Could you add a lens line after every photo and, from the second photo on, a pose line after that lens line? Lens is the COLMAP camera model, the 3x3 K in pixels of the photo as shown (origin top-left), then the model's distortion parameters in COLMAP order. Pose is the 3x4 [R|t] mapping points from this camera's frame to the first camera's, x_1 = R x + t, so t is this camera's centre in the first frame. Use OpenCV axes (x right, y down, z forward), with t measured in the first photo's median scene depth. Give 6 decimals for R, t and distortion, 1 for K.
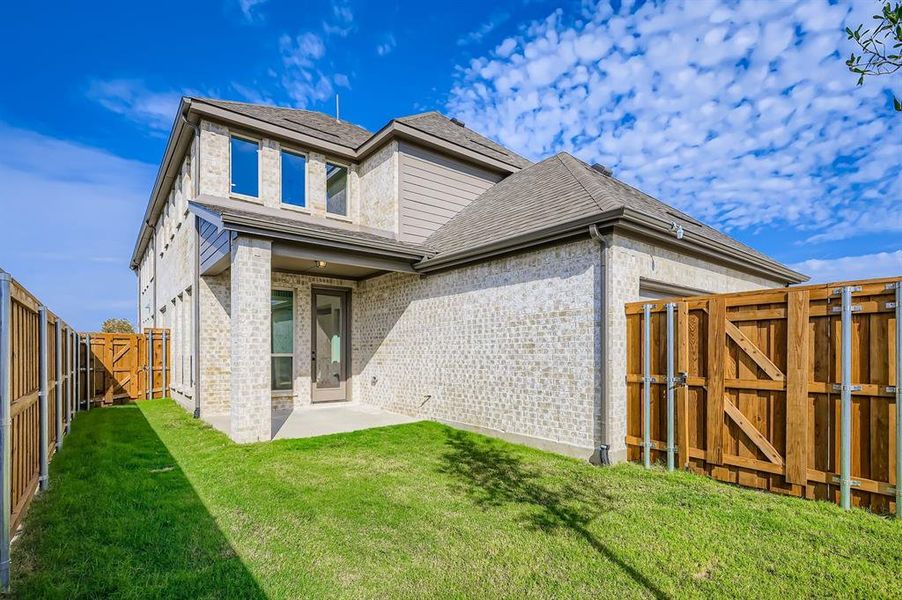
lens RADIAL K [[435.3, 0, 452.6], [0, 435.3, 350.6], [0, 0, 1]] dist [-0.000588, 0.000018]
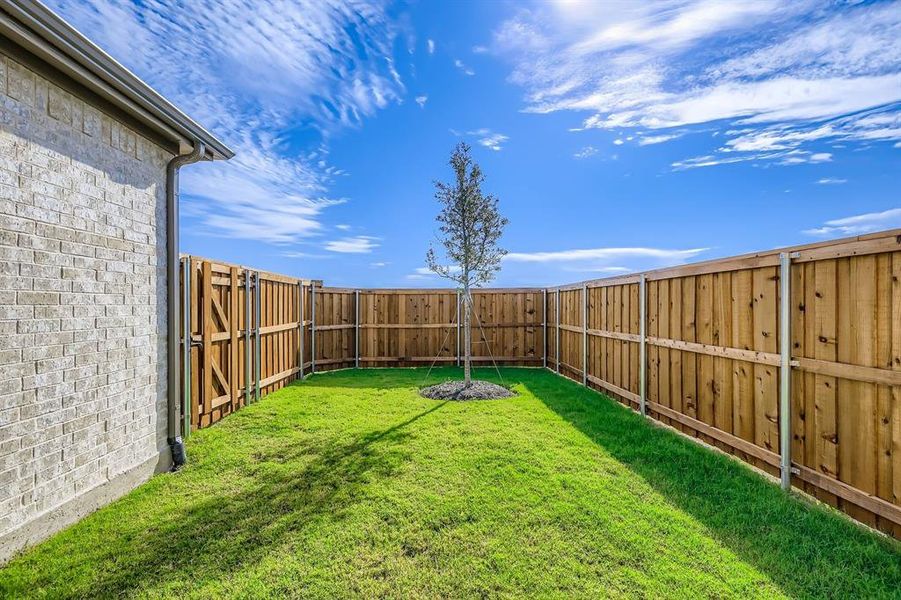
lens RADIAL K [[410.6, 0, 460.8], [0, 410.6, 304.8], [0, 0, 1]] dist [-0.002931, -0.000348]
pose [[-0.818446, 0.009933, 0.574498, -0.433128], [0.006953, 0.999949, -0.007383, 0.000703], [-0.574542, -0.002048, -0.818473, 1.242664]]
